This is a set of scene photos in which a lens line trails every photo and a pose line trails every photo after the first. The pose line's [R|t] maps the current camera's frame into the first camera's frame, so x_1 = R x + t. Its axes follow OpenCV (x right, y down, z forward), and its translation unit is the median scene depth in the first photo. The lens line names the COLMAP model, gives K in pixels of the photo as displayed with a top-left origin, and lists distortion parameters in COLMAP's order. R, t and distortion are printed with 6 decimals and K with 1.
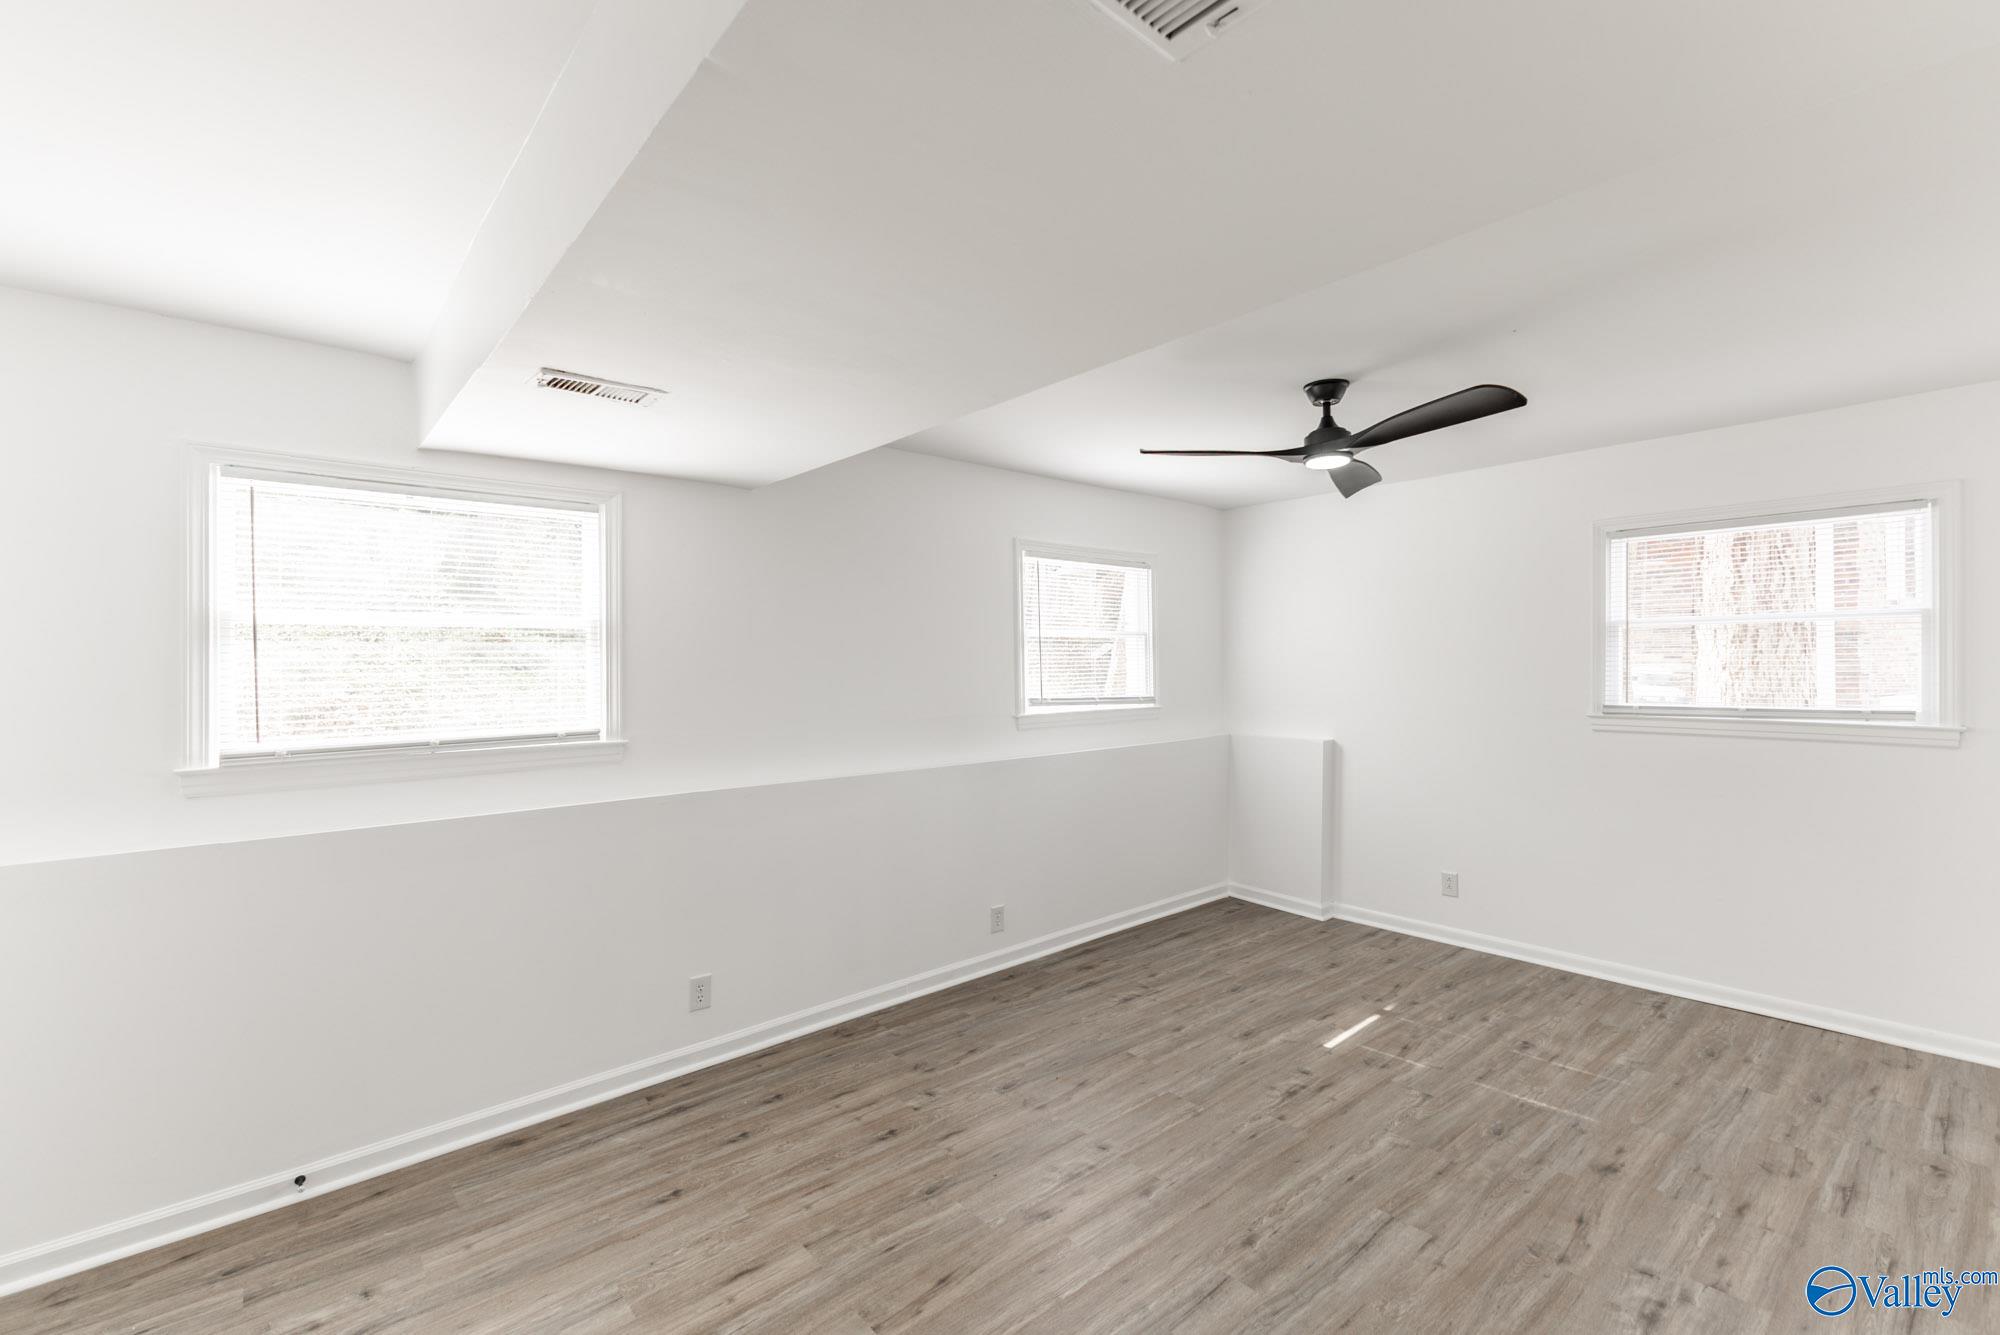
lens RADIAL K [[868.9, 0, 998.5], [0, 868.9, 669.8], [0, 0, 1]] dist [0.009812, -0.001318]
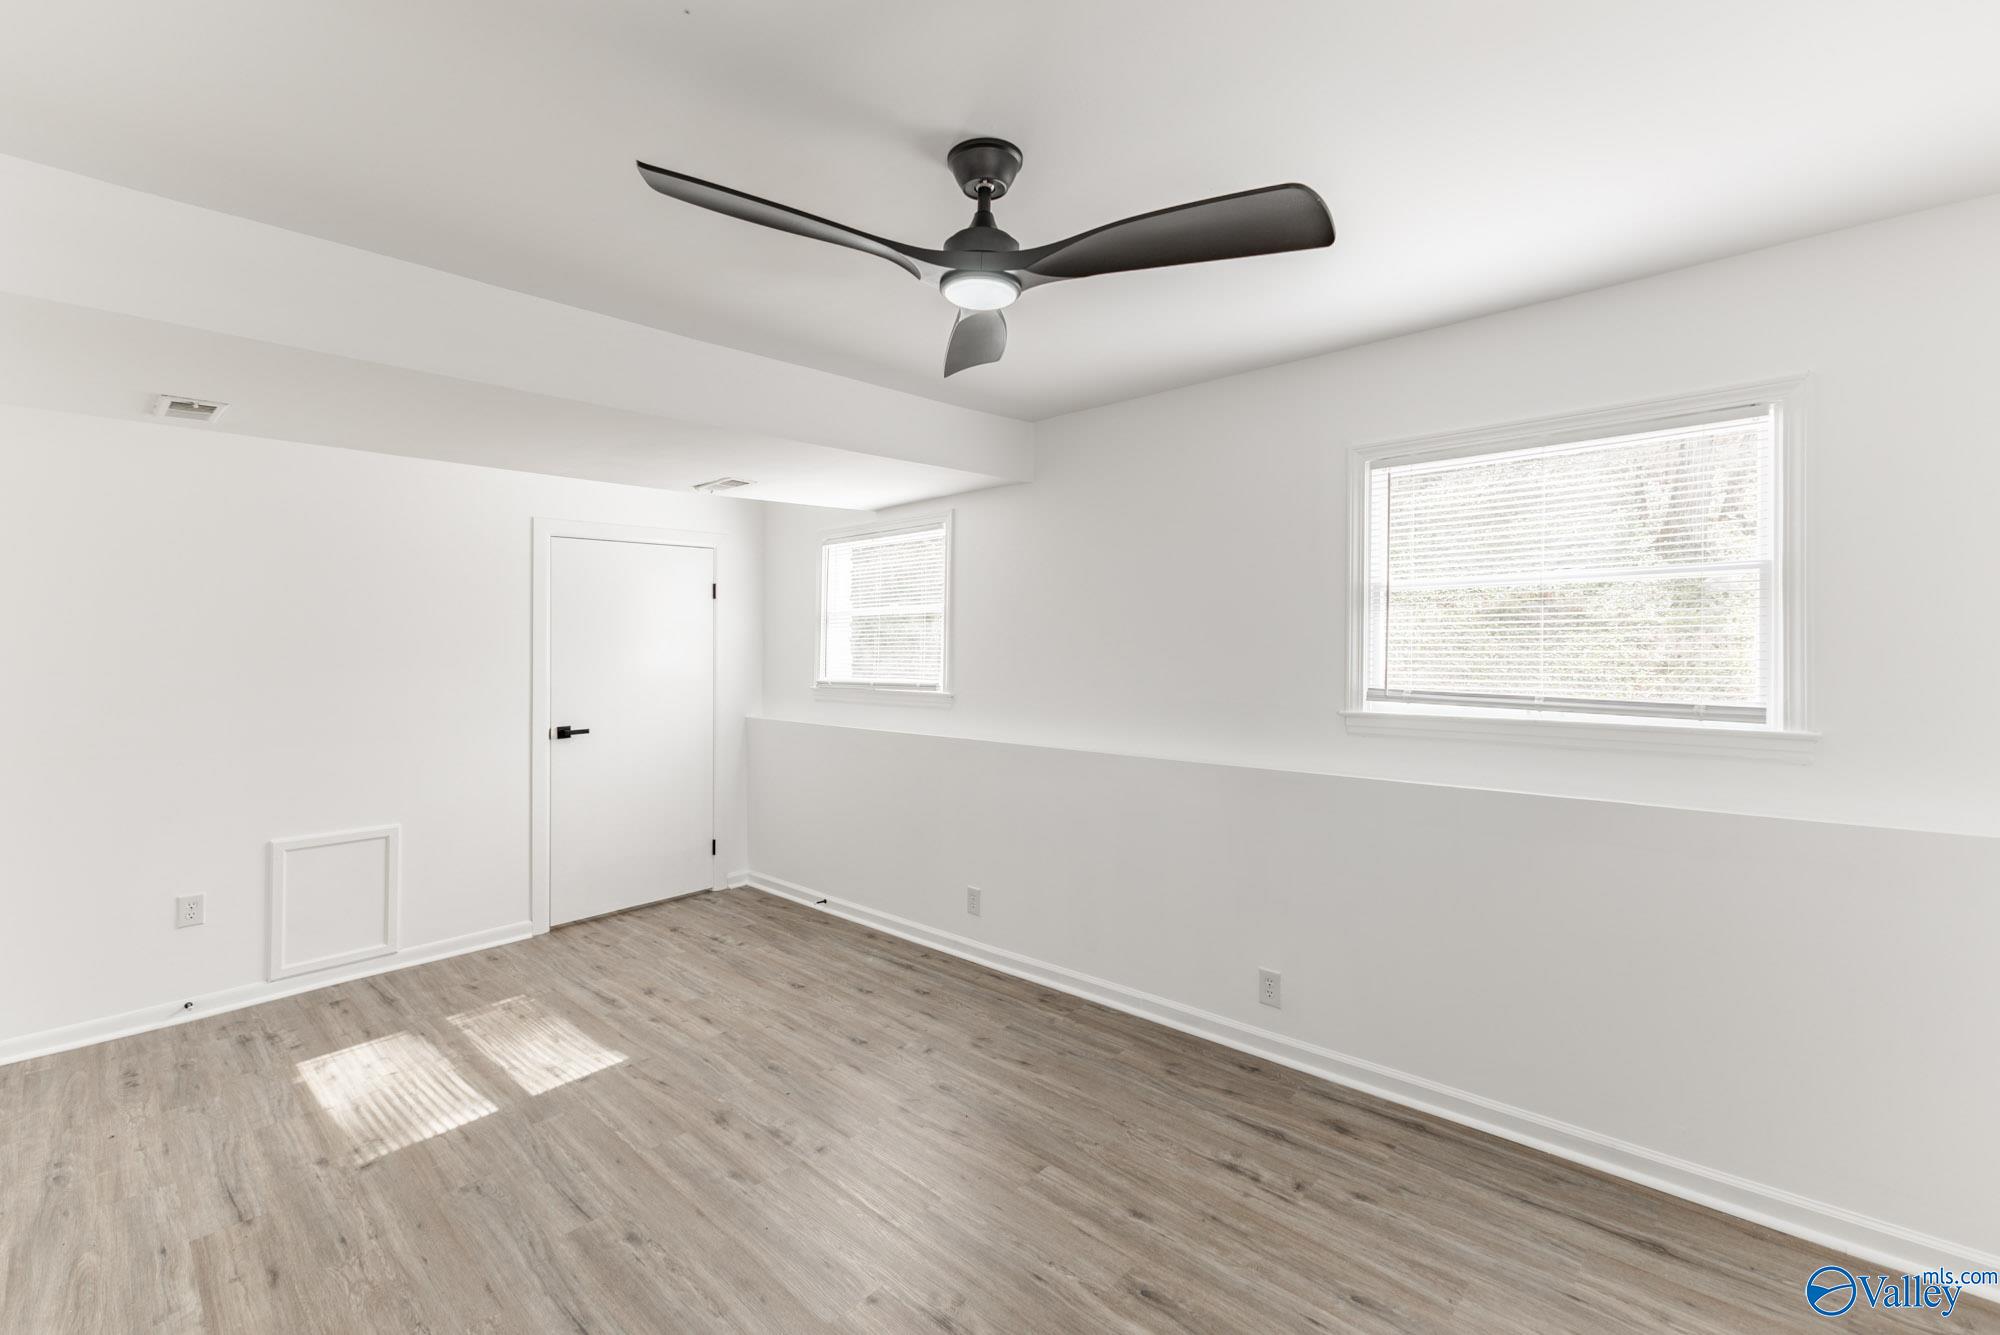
lens RADIAL K [[868.9, 0, 993.2], [0, 868.9, 633.4], [0, 0, 1]] dist [0.009812, -0.001318]
pose [[0.103514, 0.004023, -0.994620, 0.961478], [0.006578, 0.999967, 0.004729, -0.018797], [0.994606, -0.007032, 0.103484, 0.964594]]
